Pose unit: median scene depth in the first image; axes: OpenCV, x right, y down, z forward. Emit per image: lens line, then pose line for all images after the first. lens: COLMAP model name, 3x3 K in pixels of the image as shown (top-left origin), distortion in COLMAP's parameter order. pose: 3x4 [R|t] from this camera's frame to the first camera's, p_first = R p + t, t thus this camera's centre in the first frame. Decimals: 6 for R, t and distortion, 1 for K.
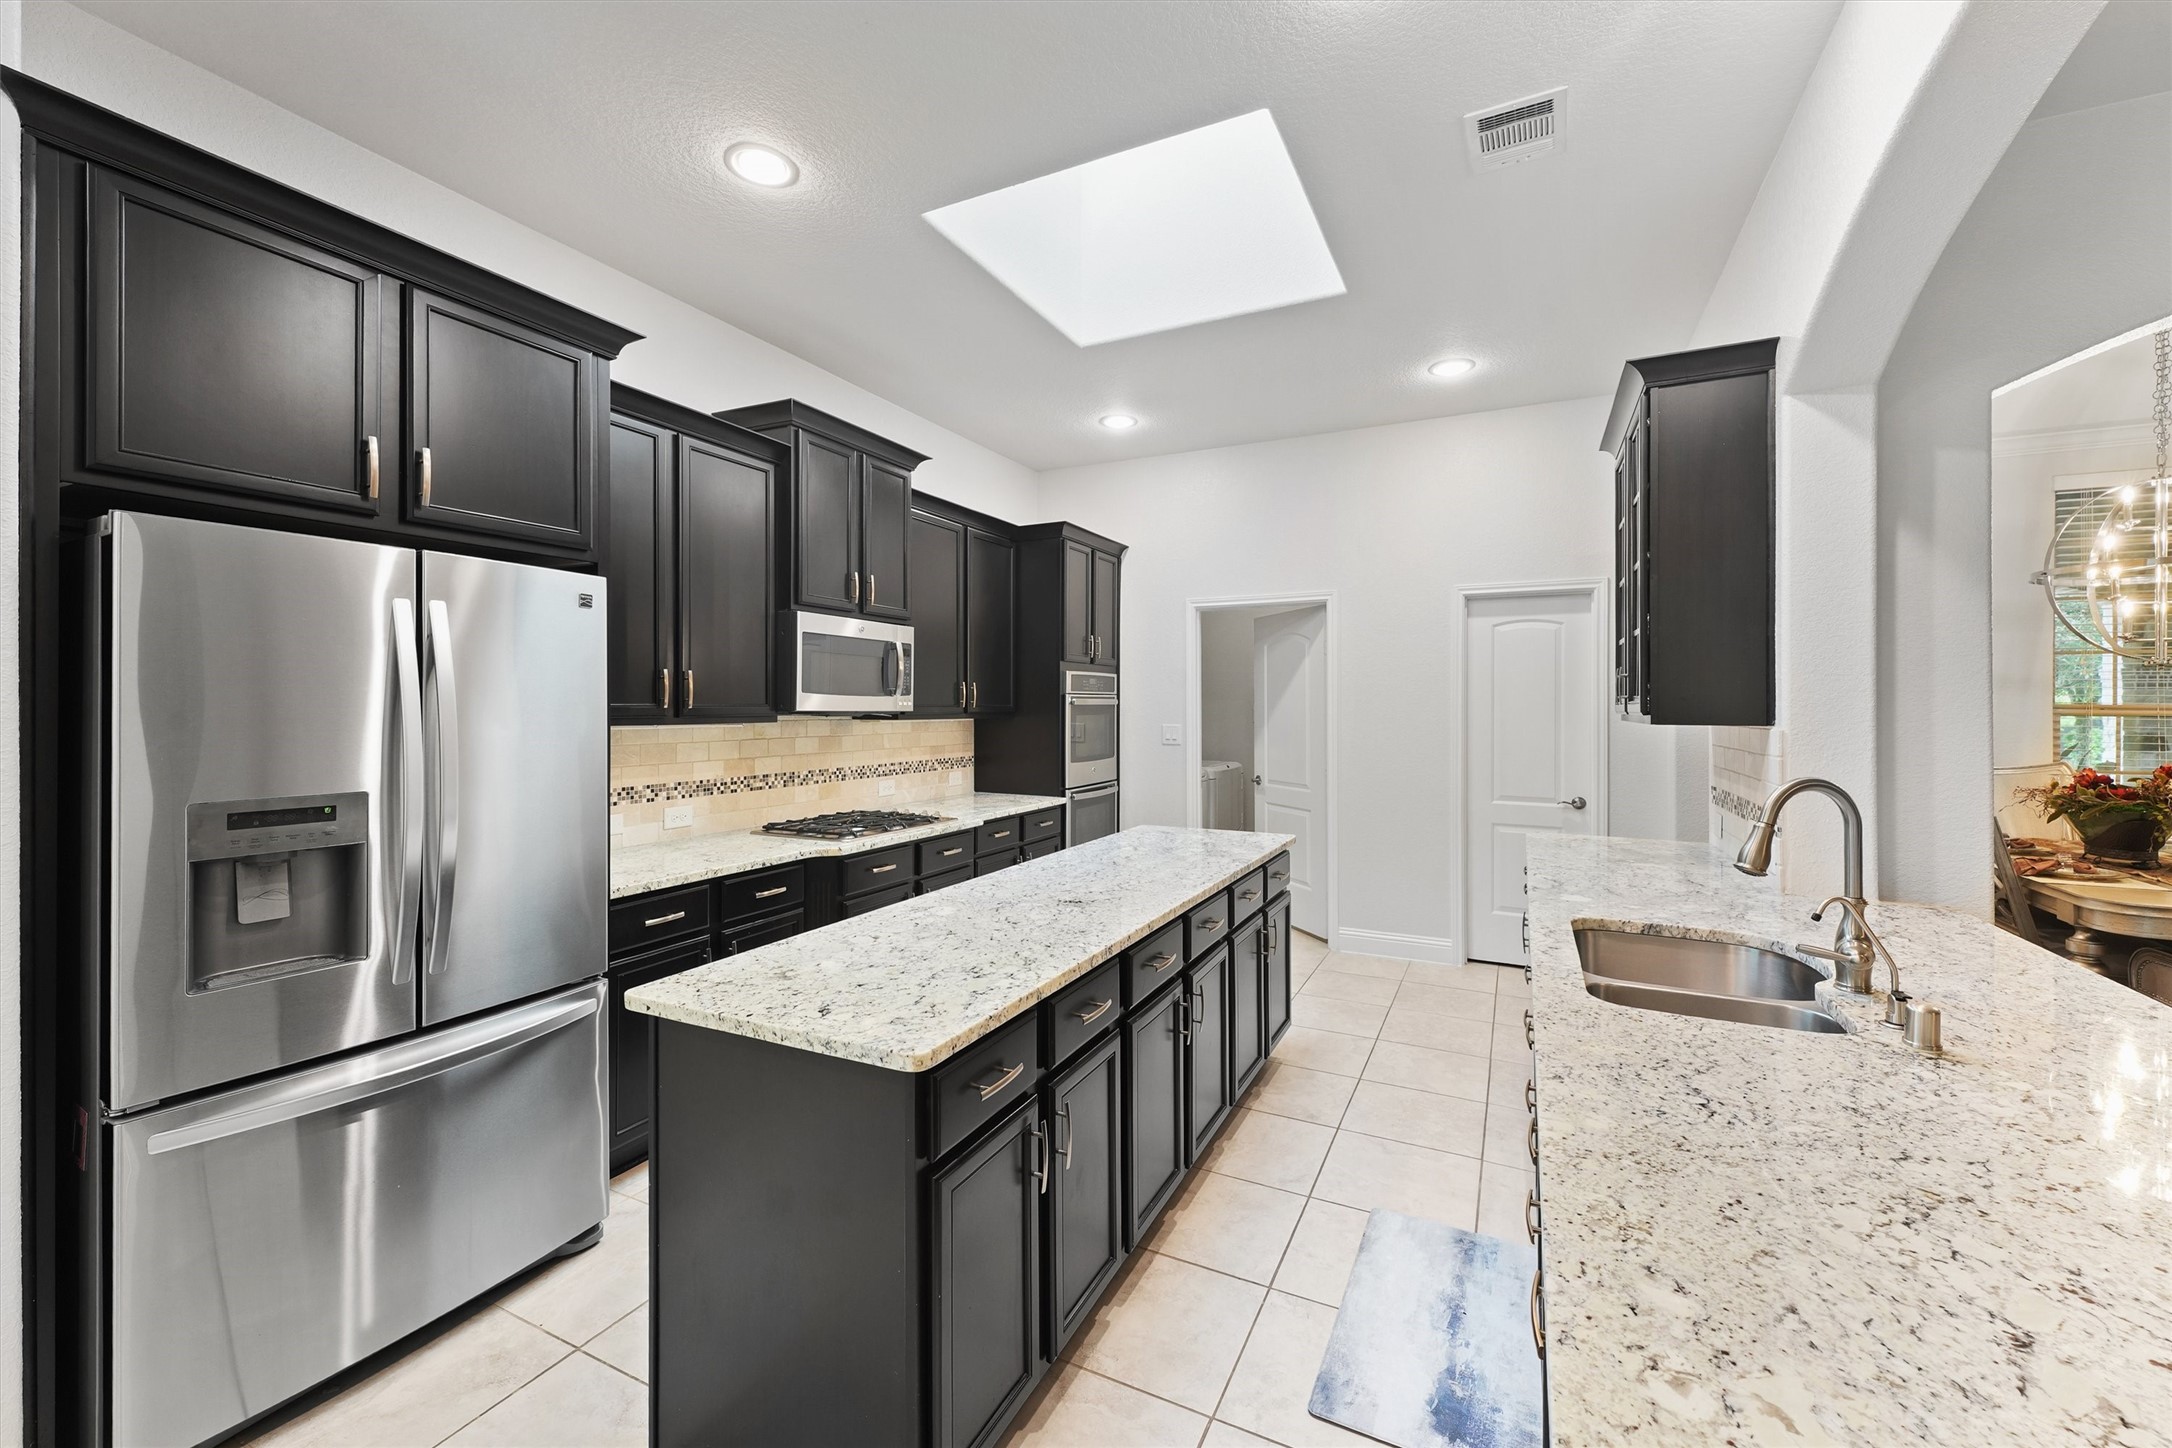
lens RADIAL K [[869.1, 0, 1090.7], [0, 869.1, 715.1], [0, 0, 1]] dist [0.002556, -0.000120]
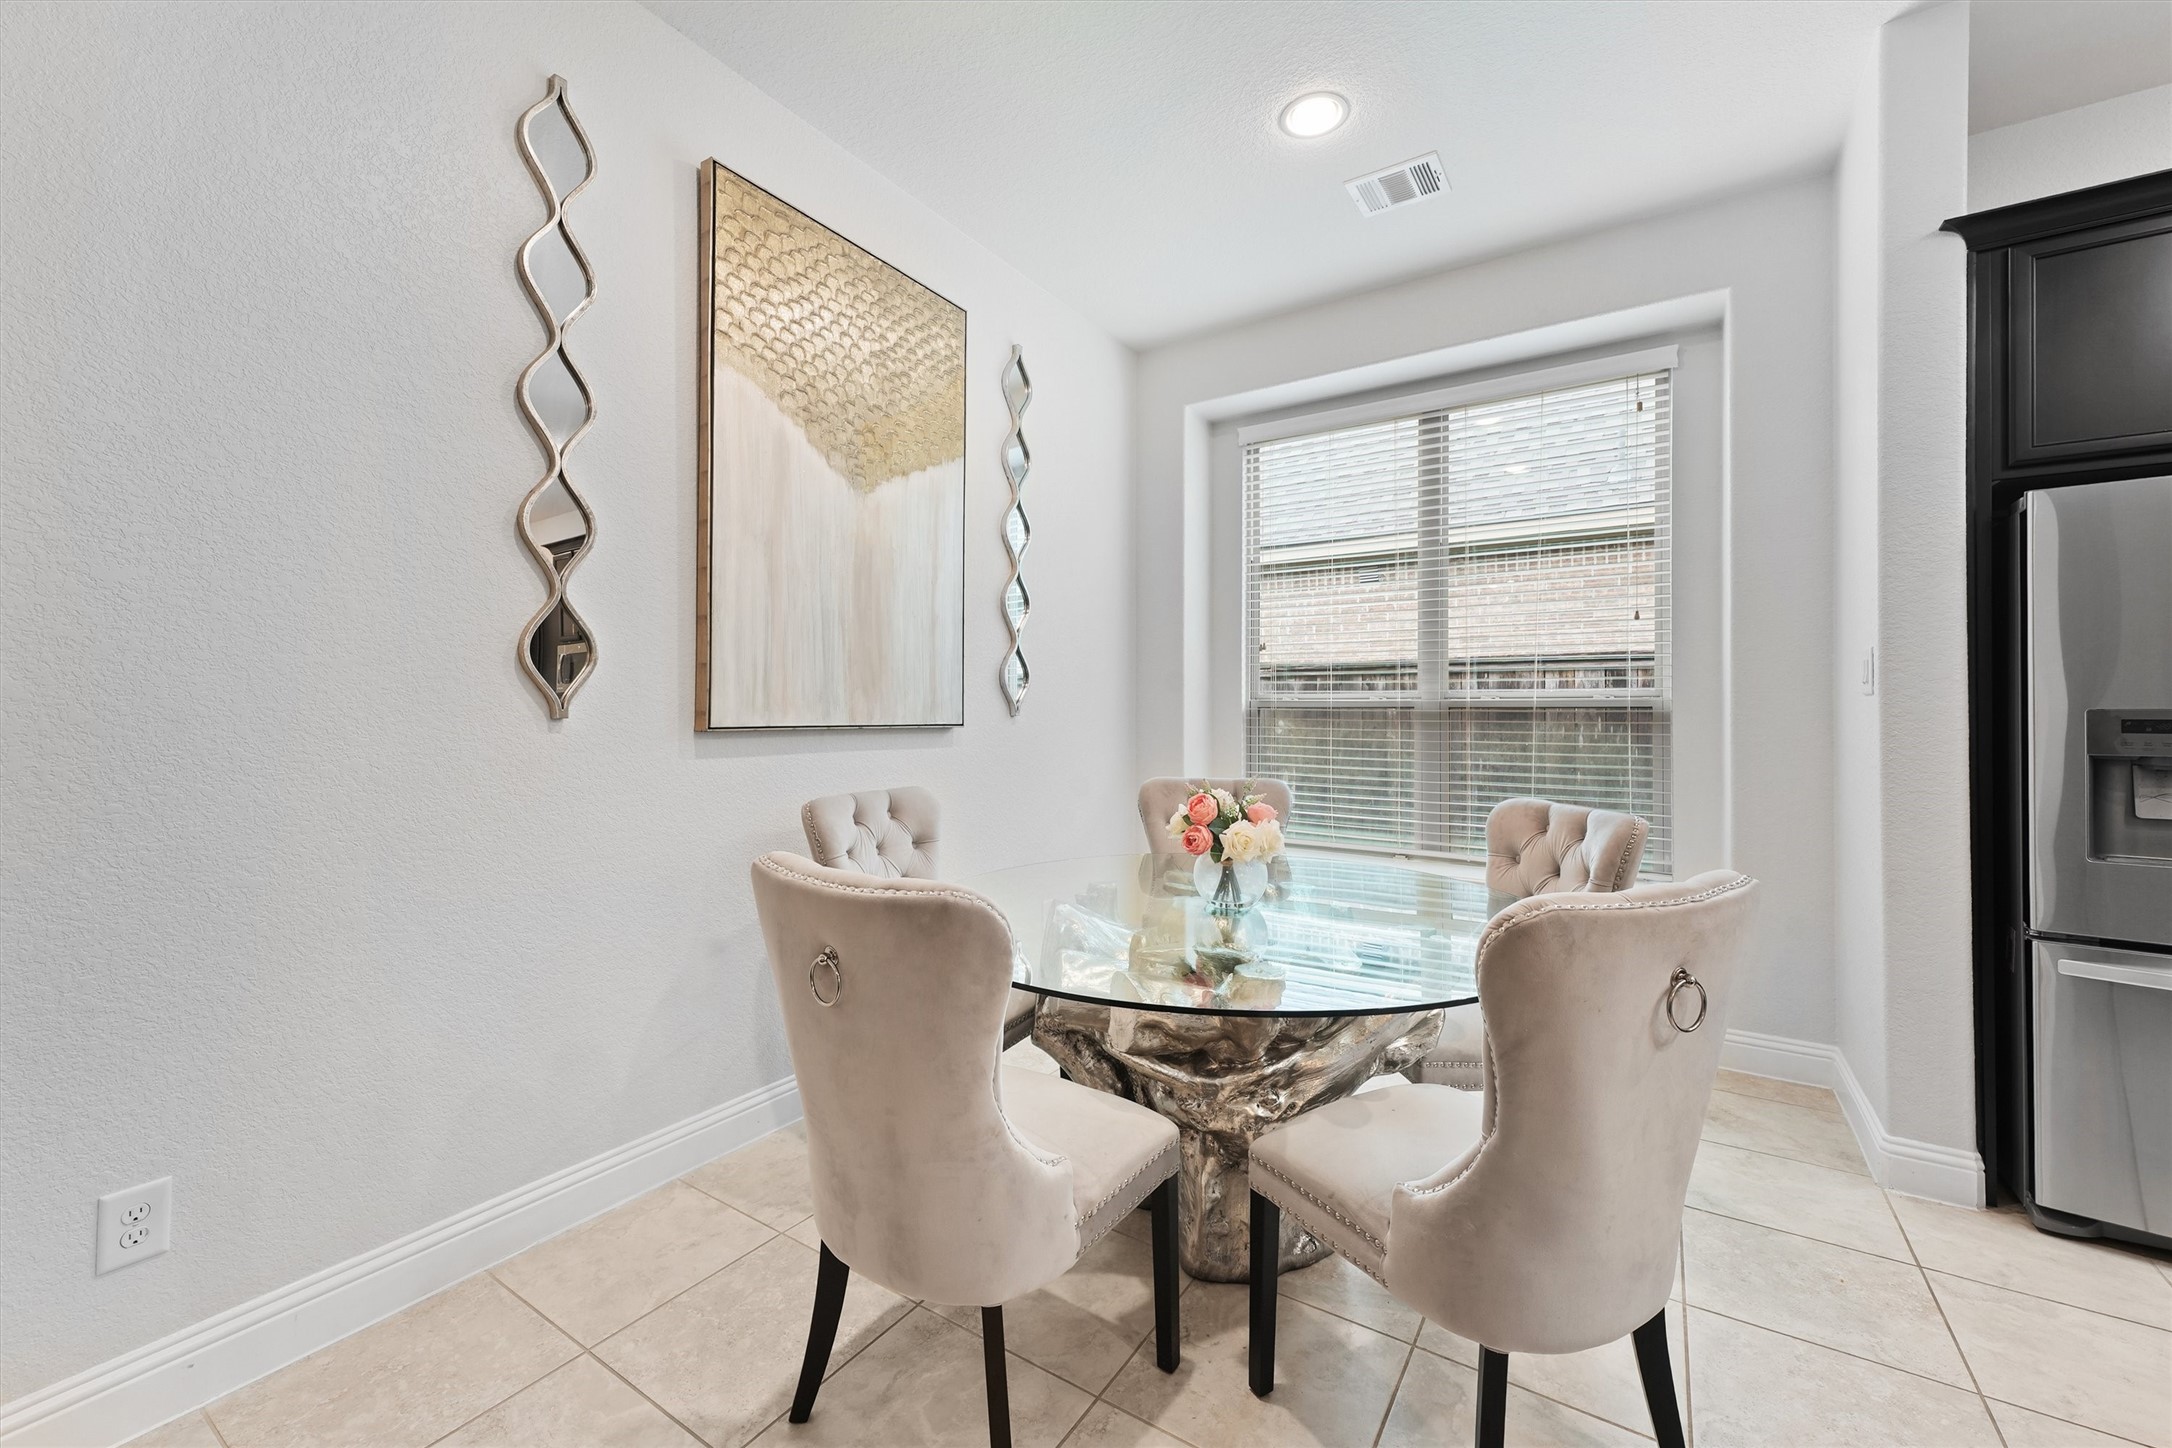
lens RADIAL K [[869.1, 0, 1095.3], [0, 869.1, 704.5], [0, 0, 1]] dist [0.002556, -0.000120]
pose [[-0.097763, 0.002255, -0.995207, 0.376175], [0.010007, 0.999949, 0.001283, 0.080558], [0.995159, -0.009833, -0.097781, -0.319704]]
